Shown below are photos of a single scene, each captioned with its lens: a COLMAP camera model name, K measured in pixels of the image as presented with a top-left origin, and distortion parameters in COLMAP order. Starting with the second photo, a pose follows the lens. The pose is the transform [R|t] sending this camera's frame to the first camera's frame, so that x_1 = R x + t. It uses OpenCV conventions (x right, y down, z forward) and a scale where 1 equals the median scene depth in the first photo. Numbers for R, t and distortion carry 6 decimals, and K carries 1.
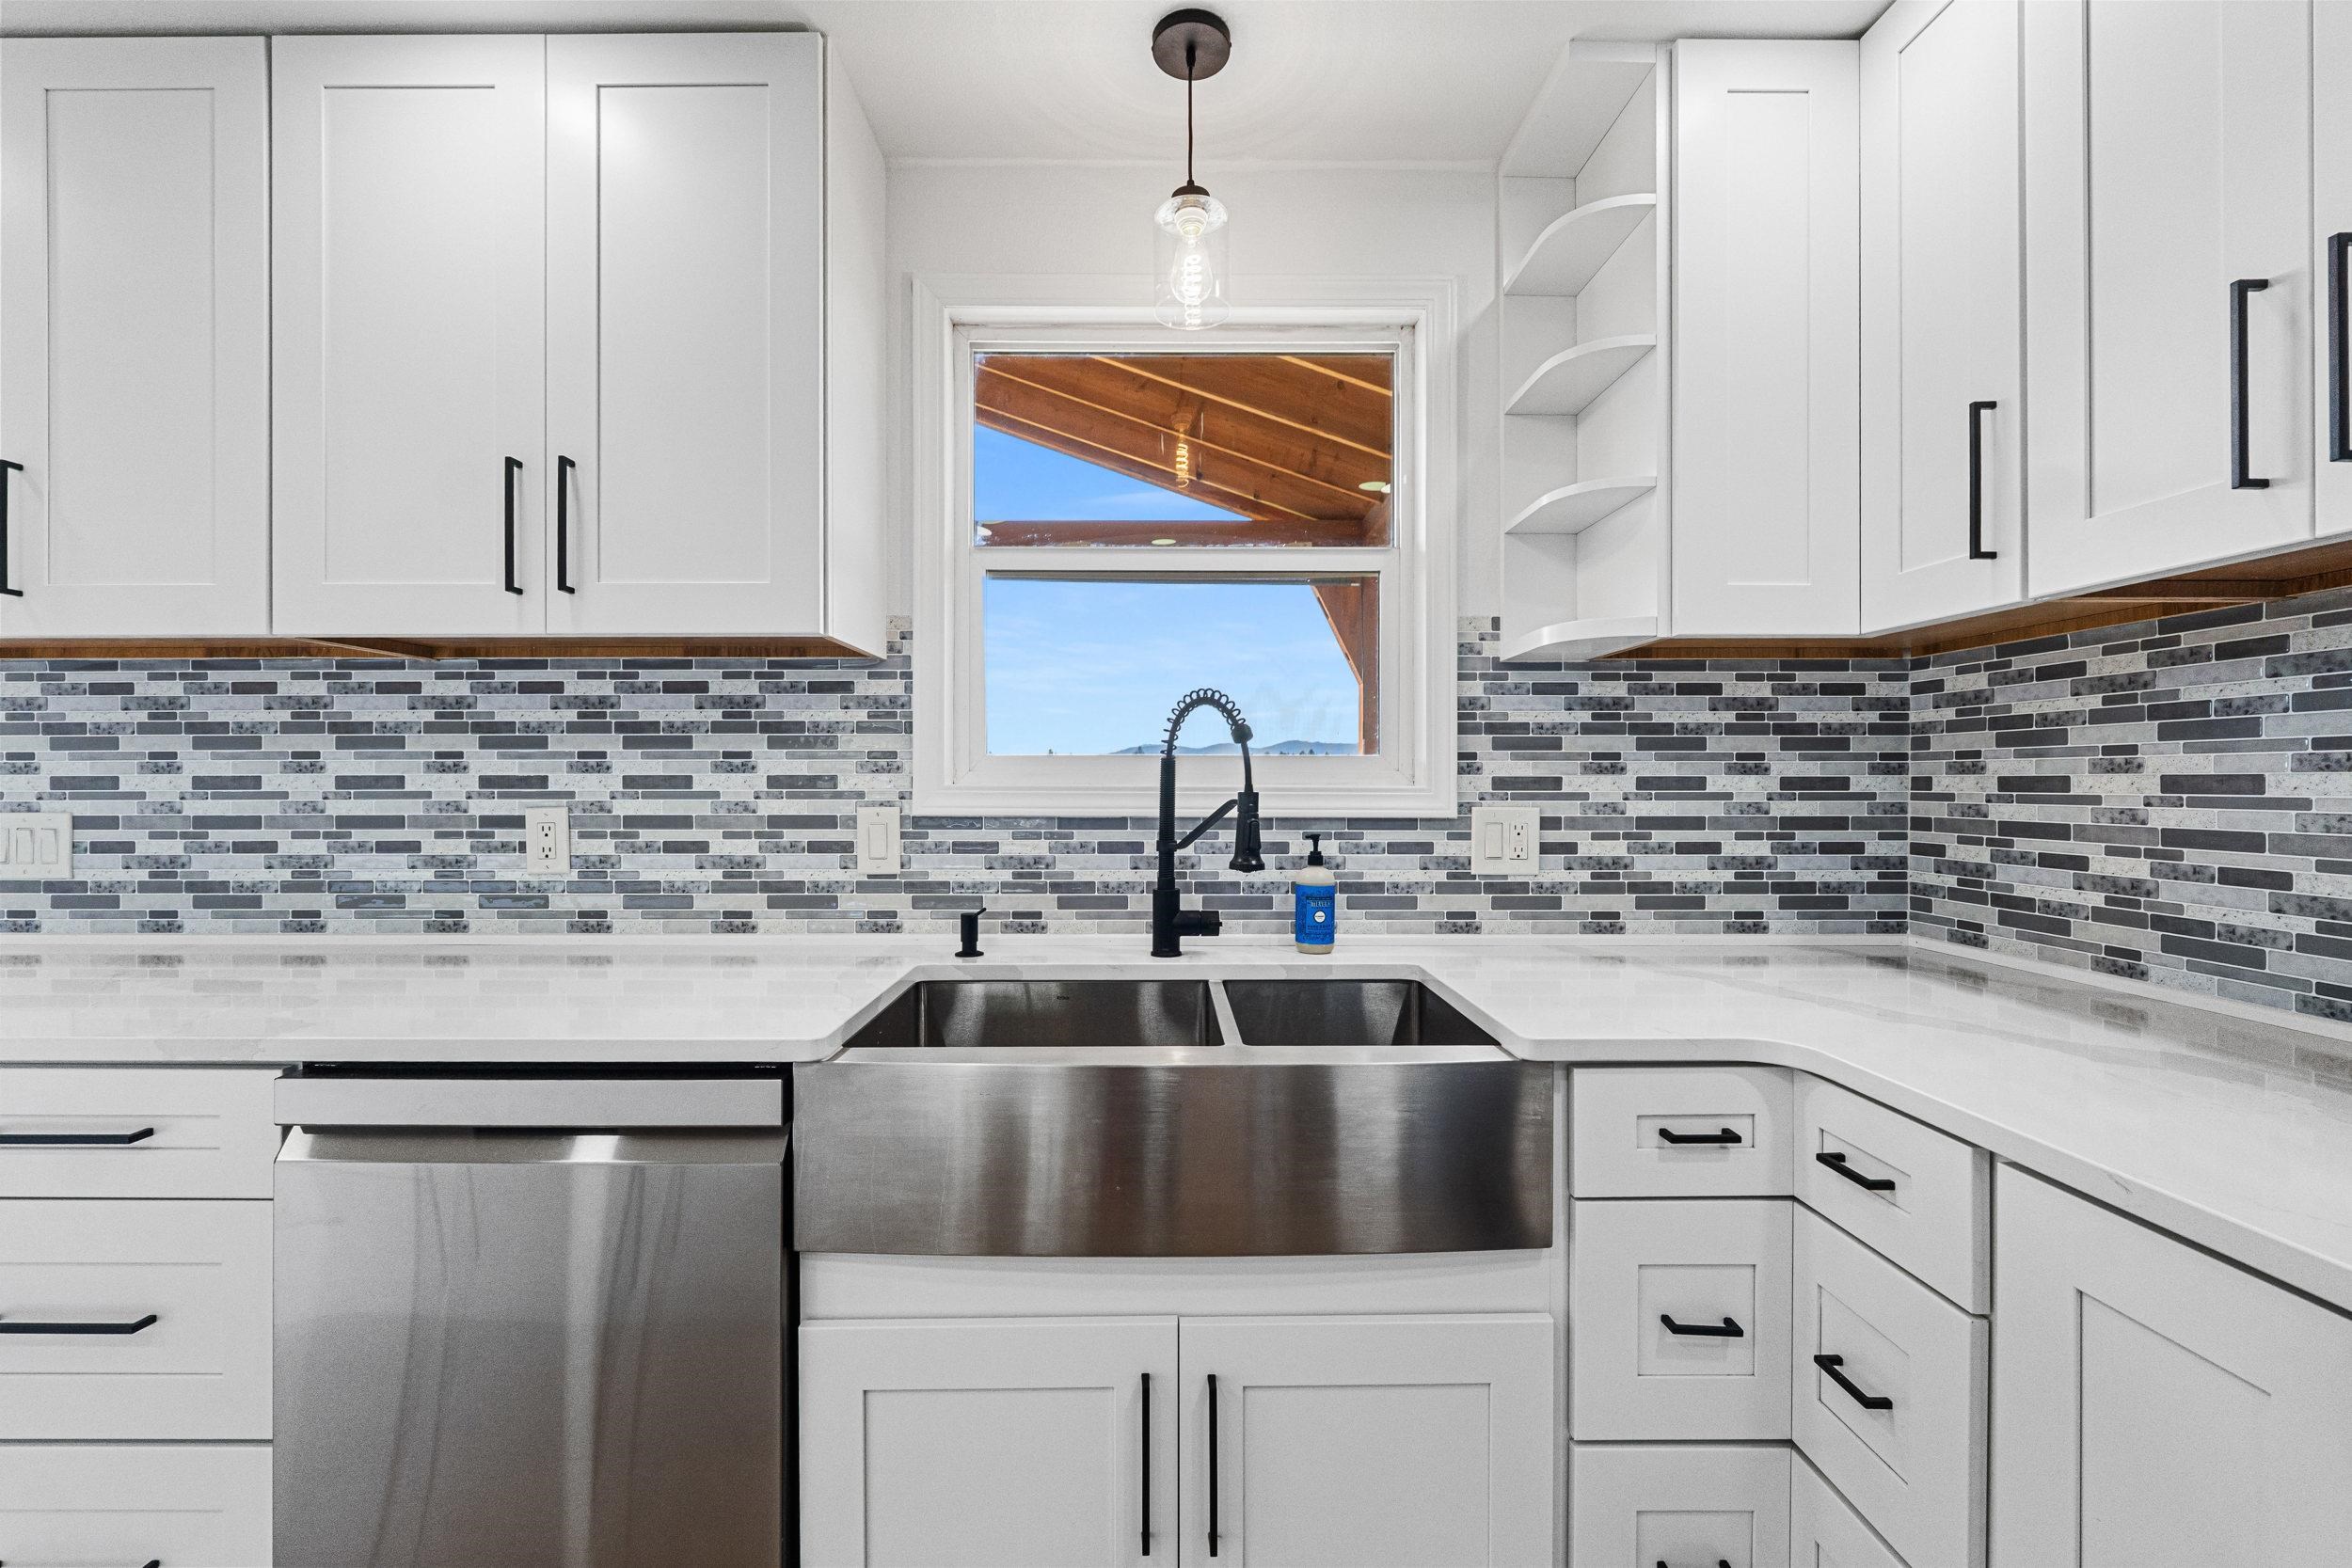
lens RADIAL K [[985.2, 0, 1175.4], [0, 985.2, 786.1], [0, 0, 1]] dist [-0.002402, 0.000528]
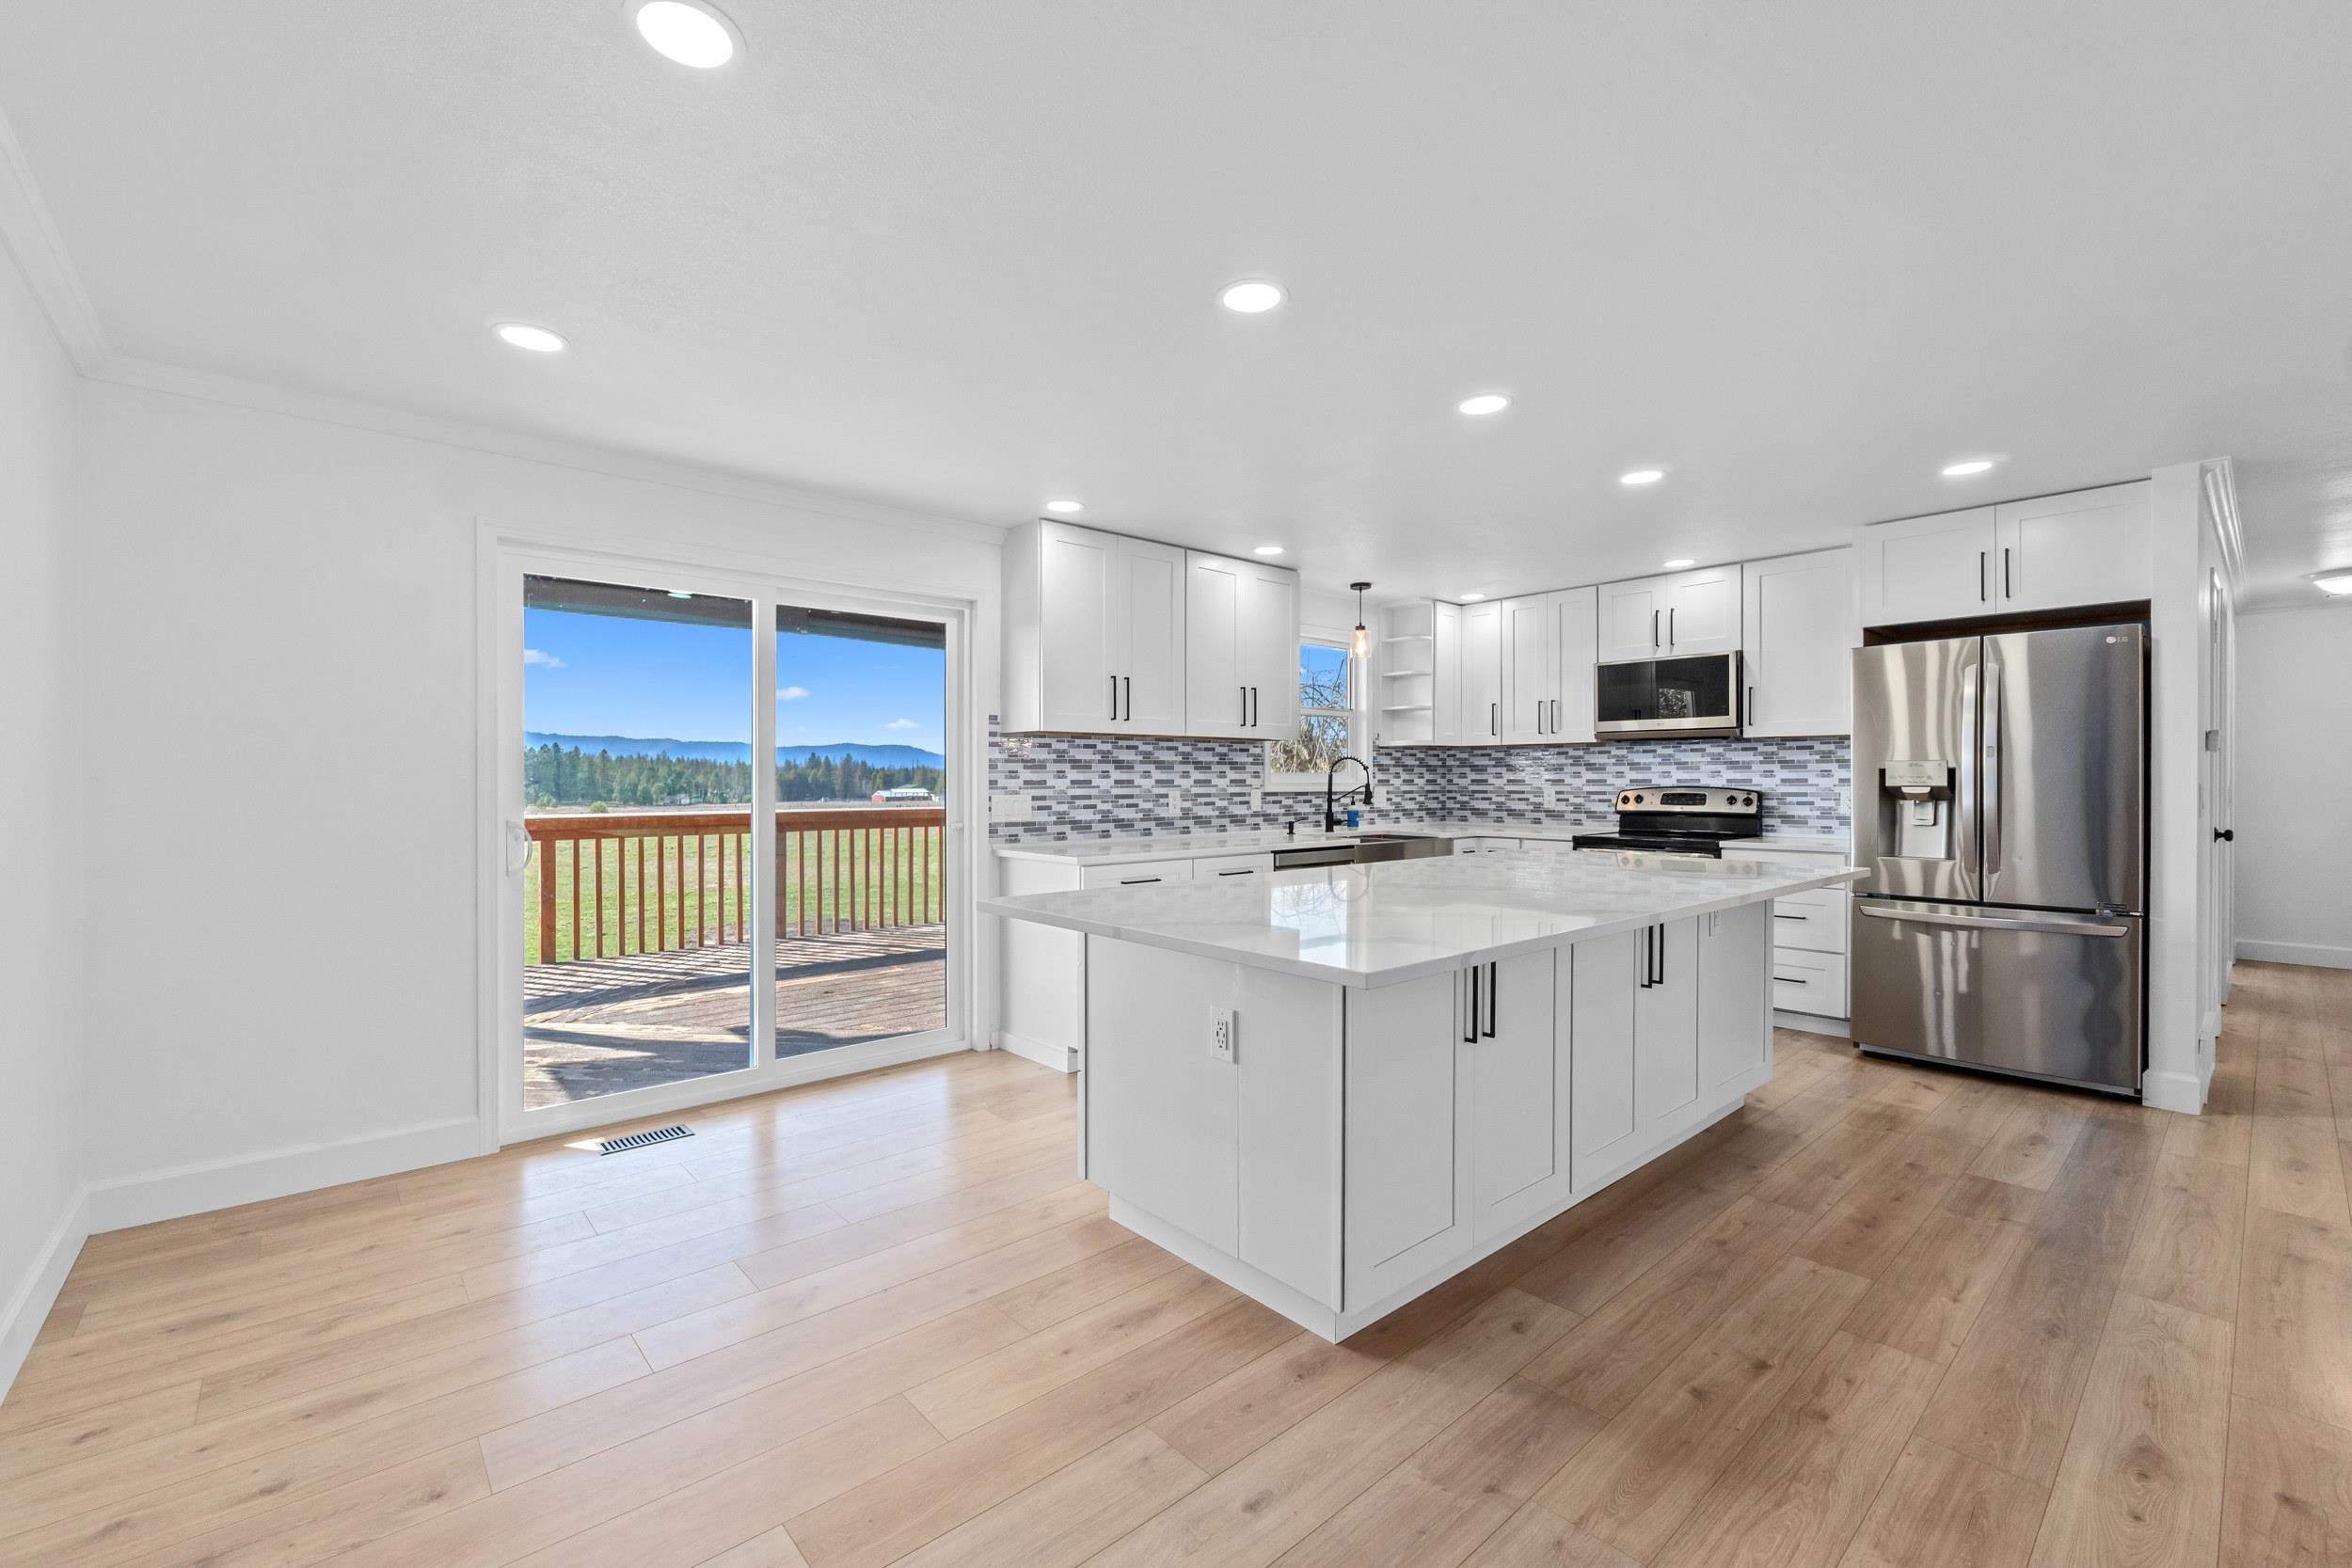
lens RADIAL K [[985.2, 0, 1164.9], [0, 985.2, 790.4], [0, 0, 1]] dist [-0.002402, 0.000528]
pose [[0.755275, -0.008890, 0.655347, -2.529989], [0.006358, 0.999960, 0.006237, 0.003255], [-0.655377, -0.000544, 0.755302, -1.136337]]
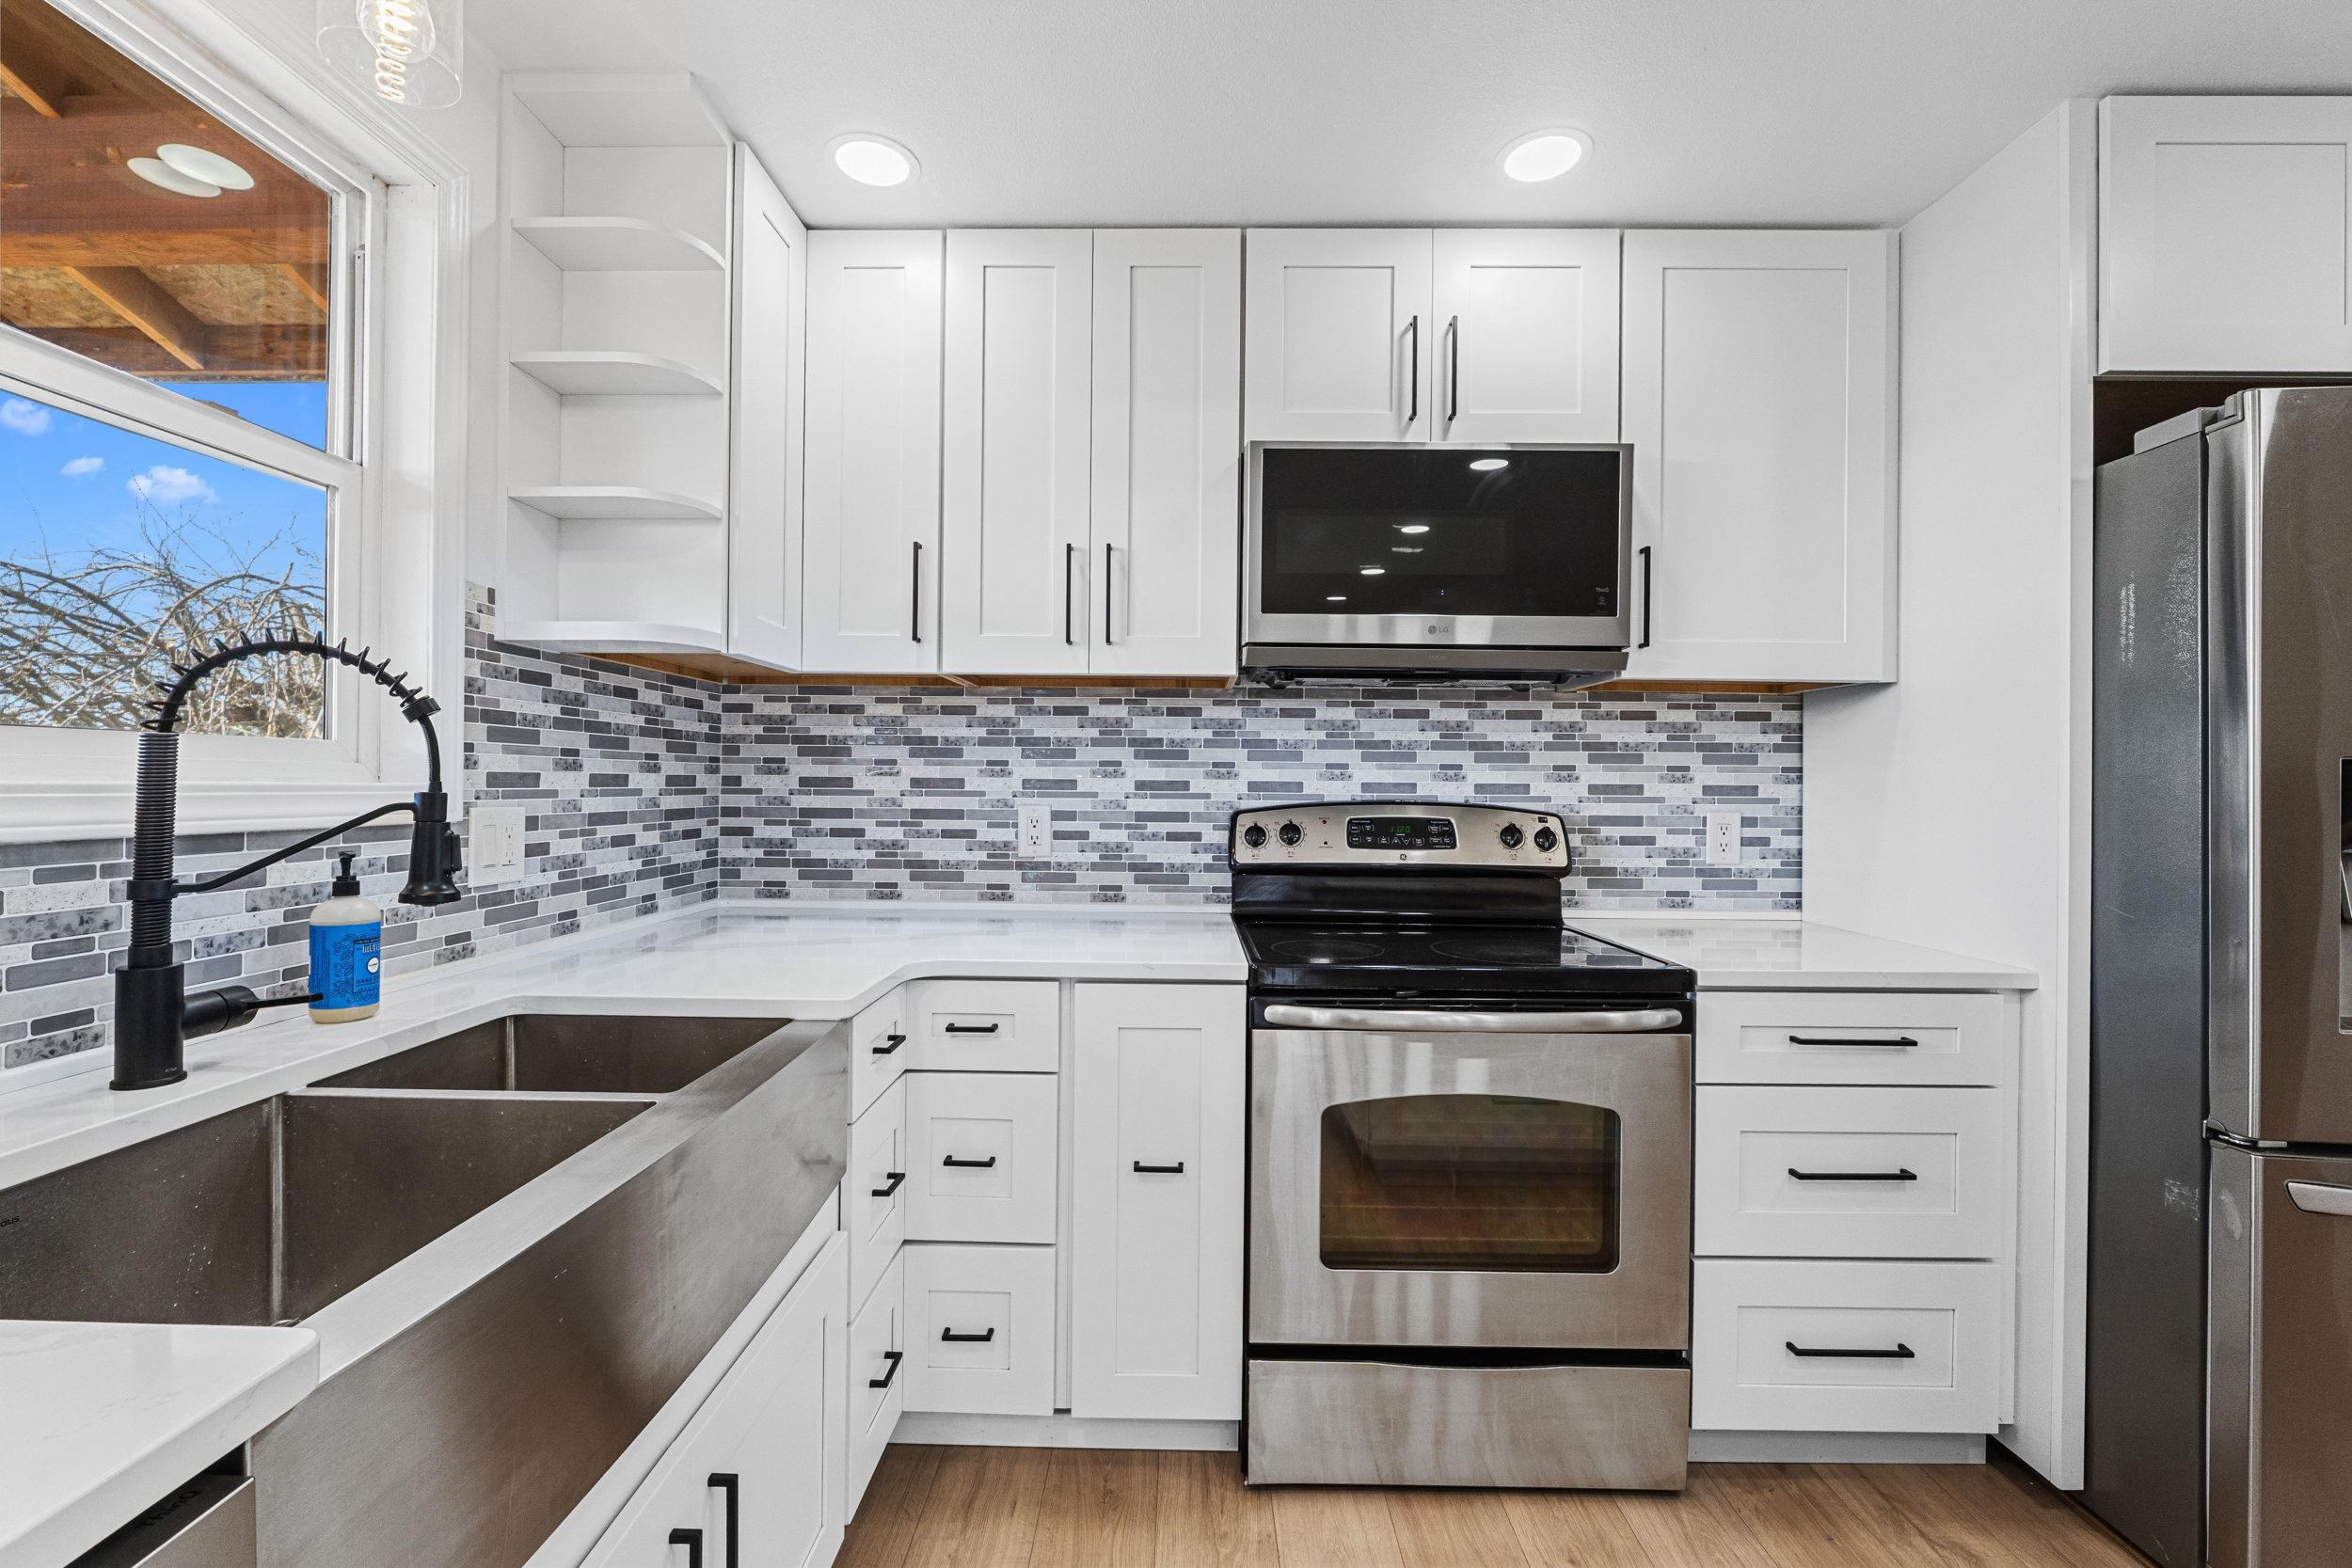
lens RADIAL K [[985.2, 0, 1171.2], [0, 985.2, 780.5], [0, 0, 1]] dist [-0.002402, 0.000528]
pose [[0.022284, 0.003101, 0.999747, -0.529336], [-0.003559, 0.999989, -0.003022, -0.001607], [-0.999745, -0.003491, 0.022295, 0.380908]]
